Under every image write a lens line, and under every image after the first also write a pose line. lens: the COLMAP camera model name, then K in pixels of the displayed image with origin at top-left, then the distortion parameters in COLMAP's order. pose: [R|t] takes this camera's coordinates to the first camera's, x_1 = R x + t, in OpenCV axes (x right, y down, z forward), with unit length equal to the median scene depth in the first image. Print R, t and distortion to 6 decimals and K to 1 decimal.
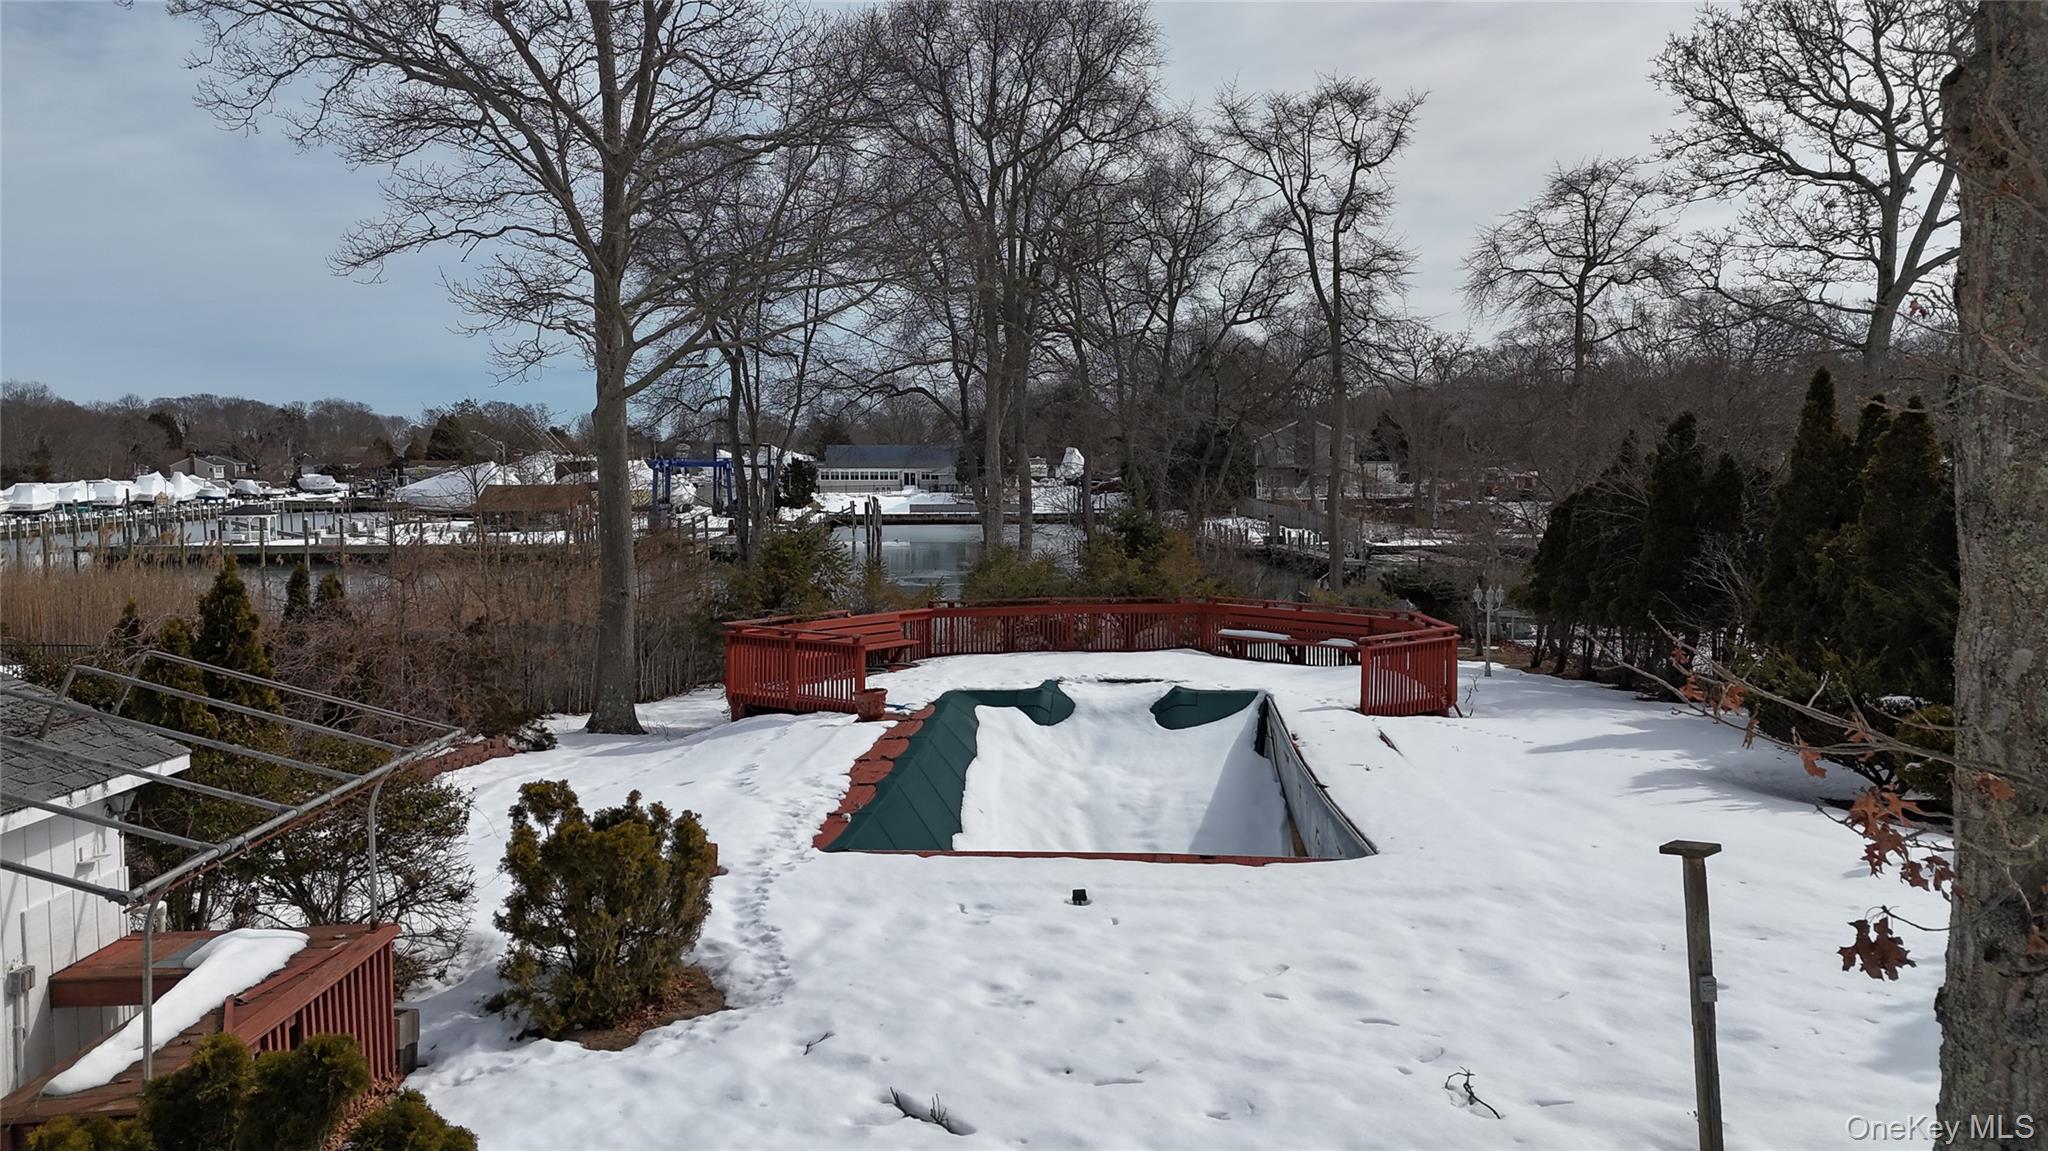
lens RADIAL K [[1447.9, 0, 1024.0], [0, 1447.9, 575.5], [0, 0, 1]] dist [0.037701, -0.003860]
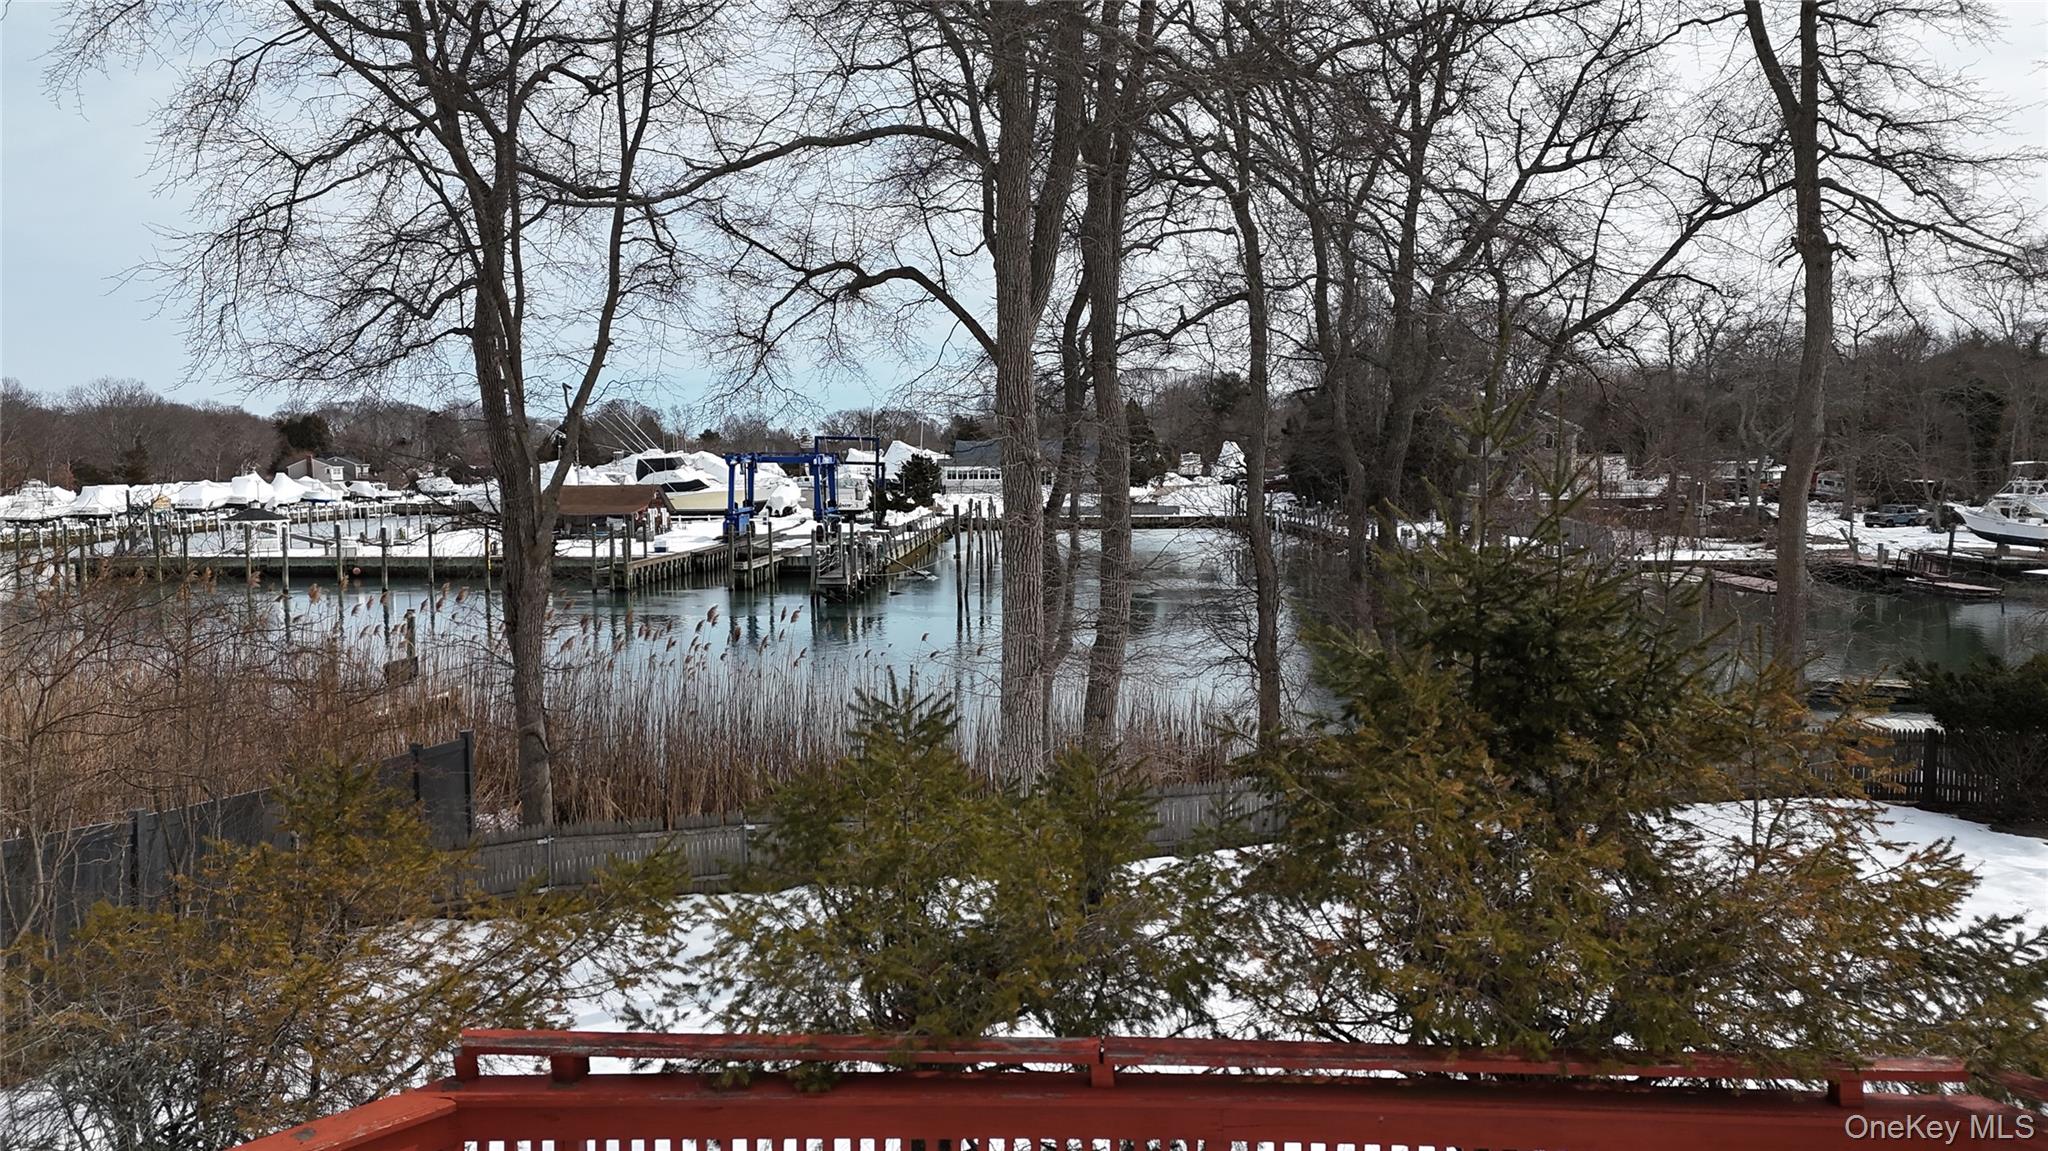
lens RADIAL K [[1447.9, 0, 1024.0], [0, 1447.9, 575.5], [0, 0, 1]] dist [0.037701, -0.003860]
pose [[0.994186, 0.004568, -0.107581, 0.004498], [-0.004686, 0.999989, -0.000848, -0.006834], [0.107576, 0.001348, 0.994196, 0.129896]]
